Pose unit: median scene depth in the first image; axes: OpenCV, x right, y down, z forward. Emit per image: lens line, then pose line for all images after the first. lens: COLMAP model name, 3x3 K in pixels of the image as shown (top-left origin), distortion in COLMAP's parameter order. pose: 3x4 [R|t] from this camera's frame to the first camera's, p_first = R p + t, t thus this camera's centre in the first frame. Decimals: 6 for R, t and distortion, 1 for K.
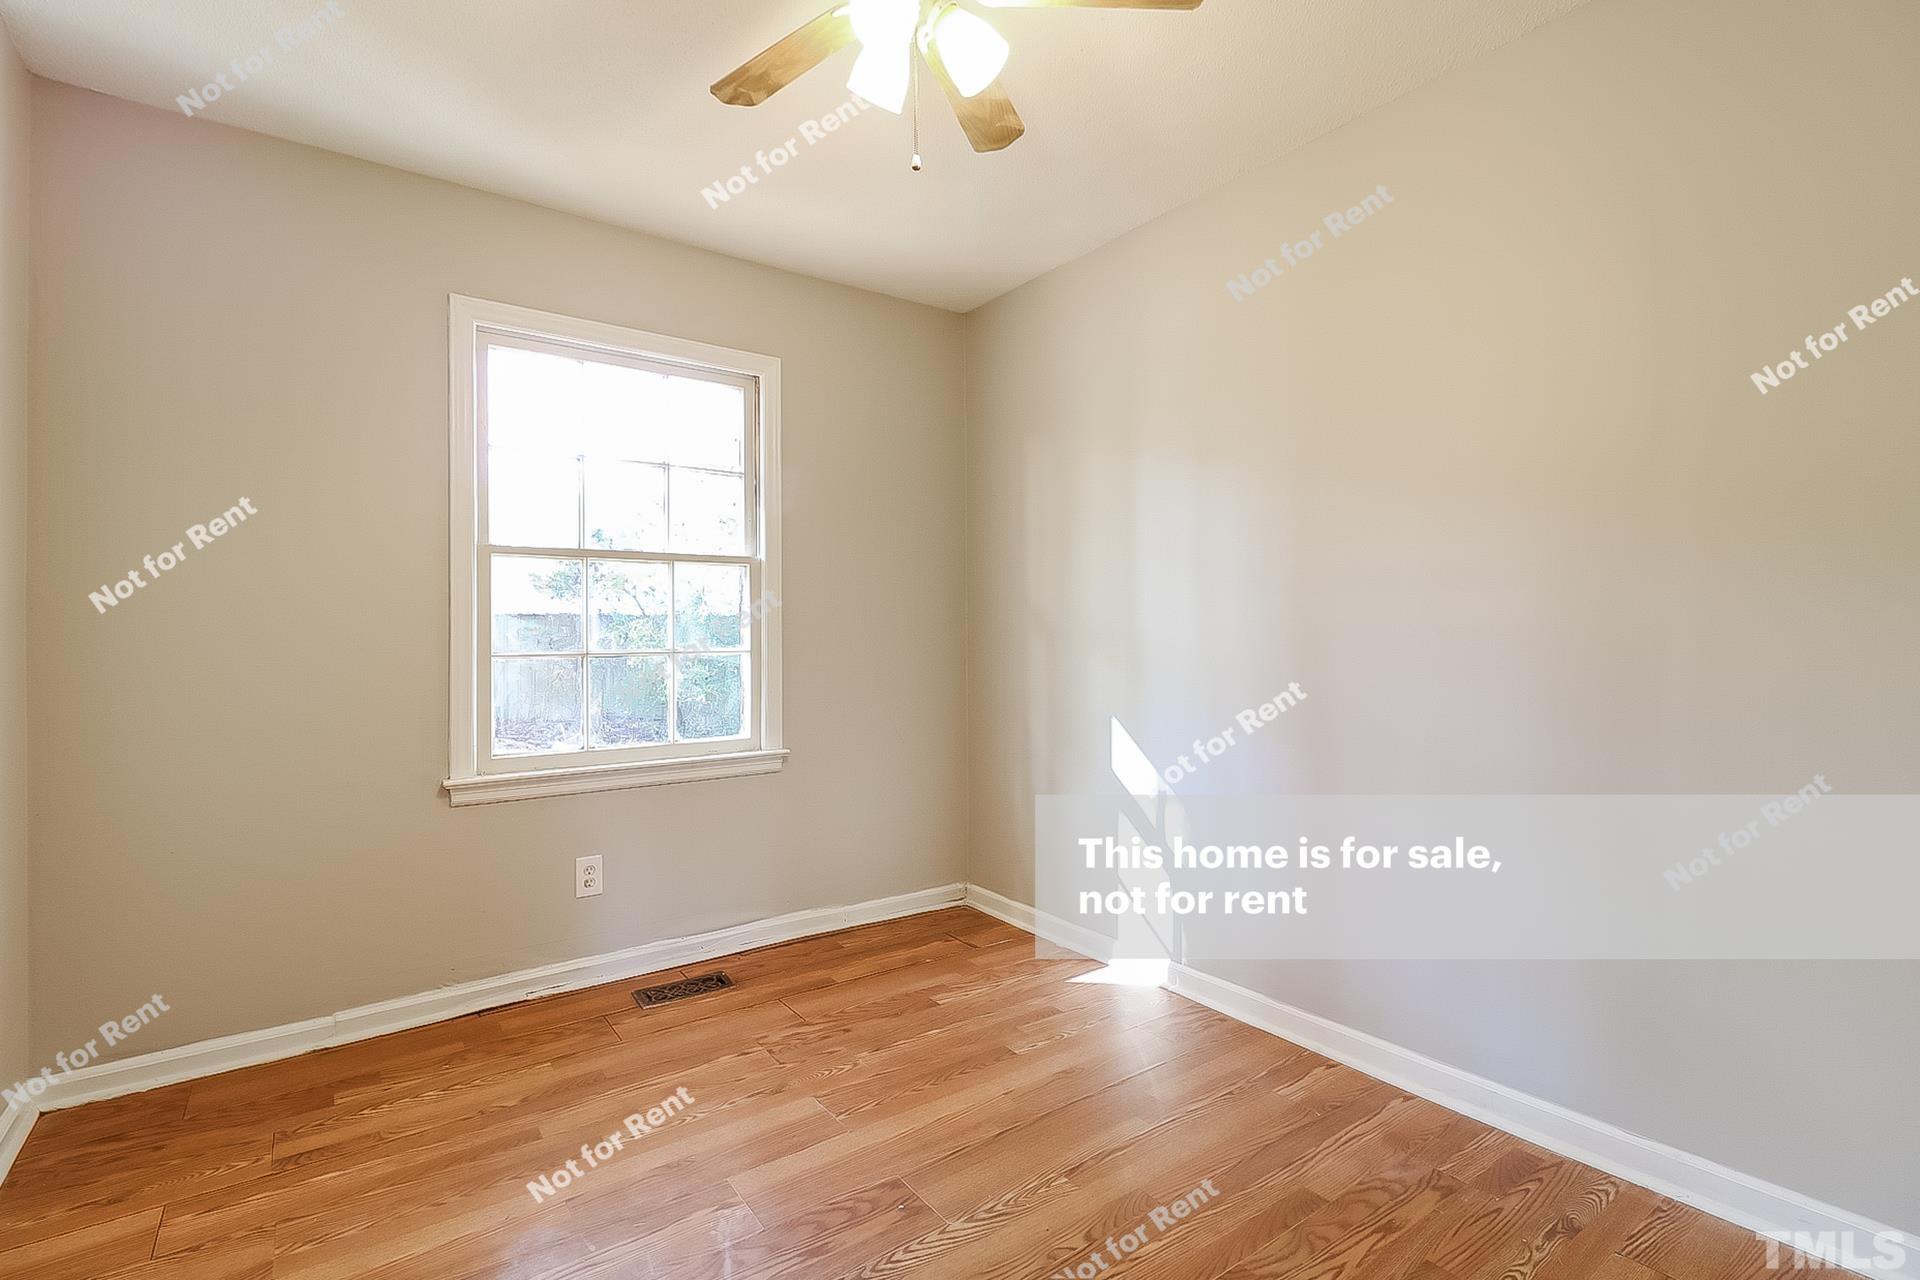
lens RADIAL K [[893.8, 0, 971.7], [0, 893.8, 630.5], [0, 0, 1]] dist [-0.000816, -0.001883]
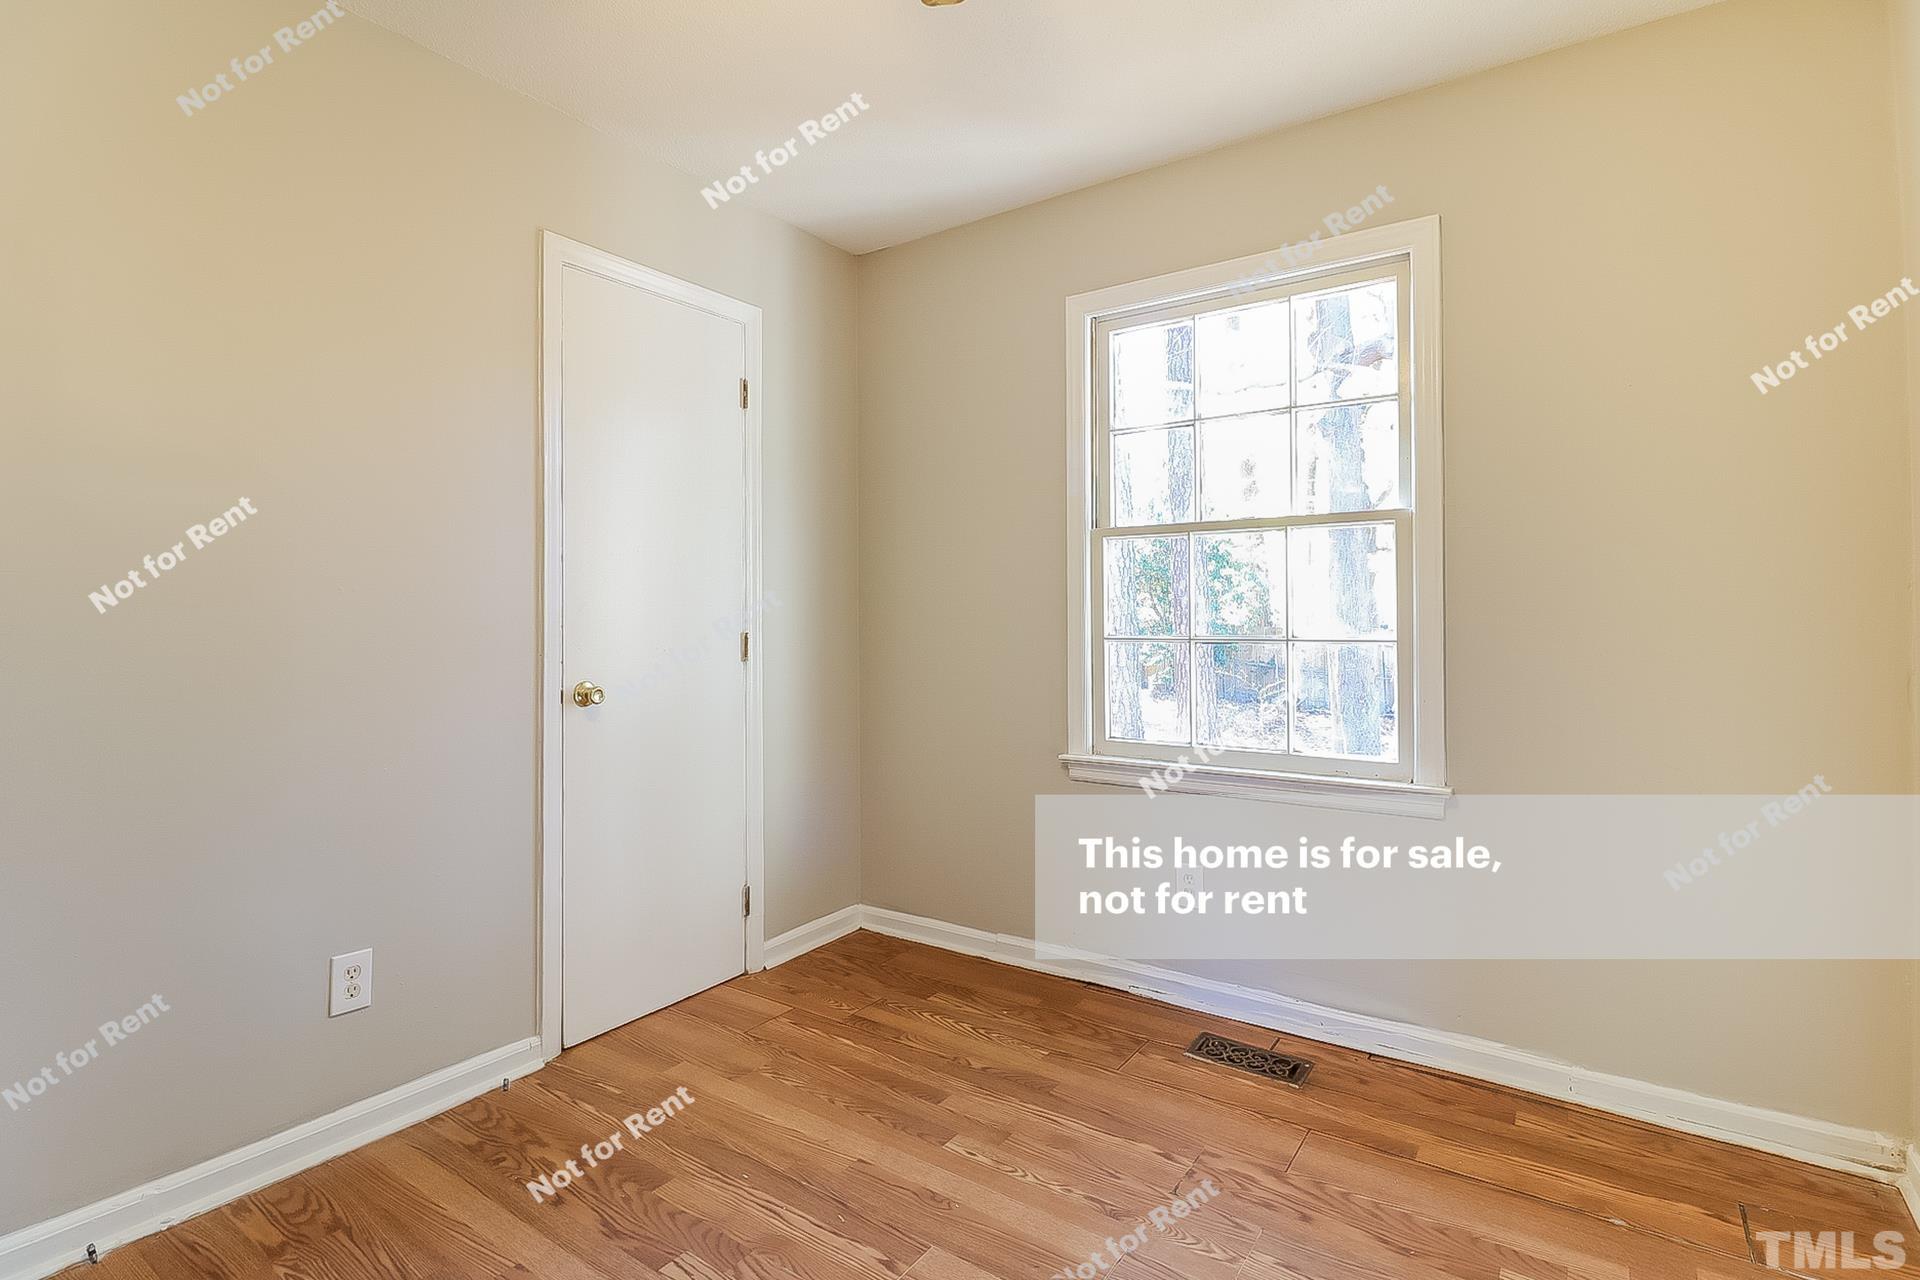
lens RADIAL K [[893.8, 0, 962.1], [0, 893.8, 628.1], [0, 0, 1]] dist [-0.000816, -0.001883]
pose [[0.332326, 0.003892, -0.943156, 0.381822], [-0.006356, 0.999978, 0.001887, 0.016355], [0.943143, 0.005368, 0.332344, 0.532648]]
